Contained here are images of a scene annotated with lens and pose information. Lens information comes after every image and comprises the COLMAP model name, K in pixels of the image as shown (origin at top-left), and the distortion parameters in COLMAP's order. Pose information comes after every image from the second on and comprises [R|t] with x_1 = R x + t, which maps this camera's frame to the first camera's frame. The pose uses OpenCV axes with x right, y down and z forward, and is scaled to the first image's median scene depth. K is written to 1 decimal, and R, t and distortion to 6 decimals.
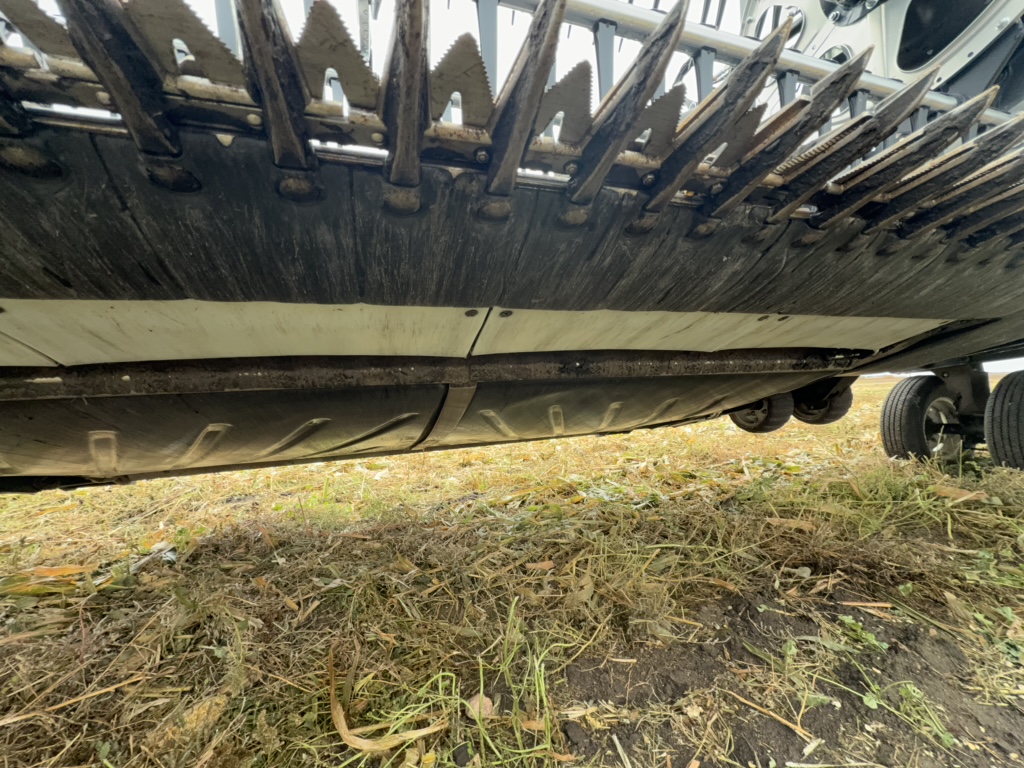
lens RADIAL K [[407.4, 0, 496.2], [0, 407.4, 382.8], [0, 0, 1]] dist [0.002930, -0.000025]
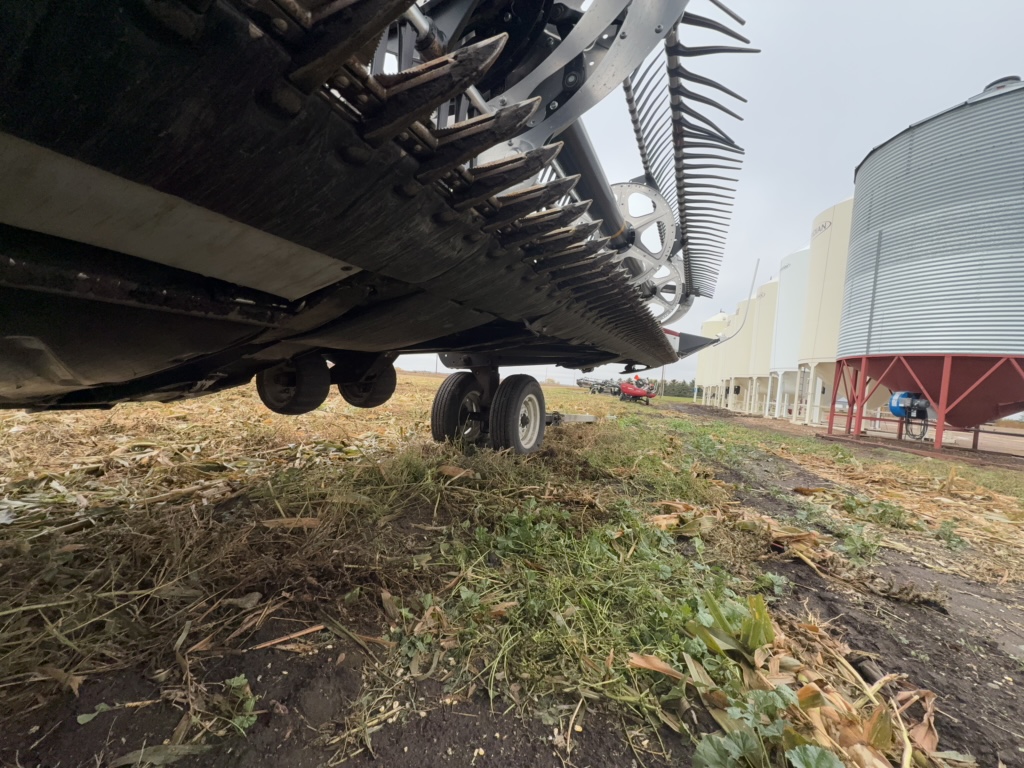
lens RADIAL K [[407.4, 0, 496.2], [0, 407.4, 382.8], [0, 0, 1]] dist [0.002930, -0.000025]
pose [[0.691032, 0.088005, 0.717447, 0.346145], [-0.123383, 0.992355, -0.002885, 0.009264], [-0.712216, -0.086527, 0.696607, 0.132928]]
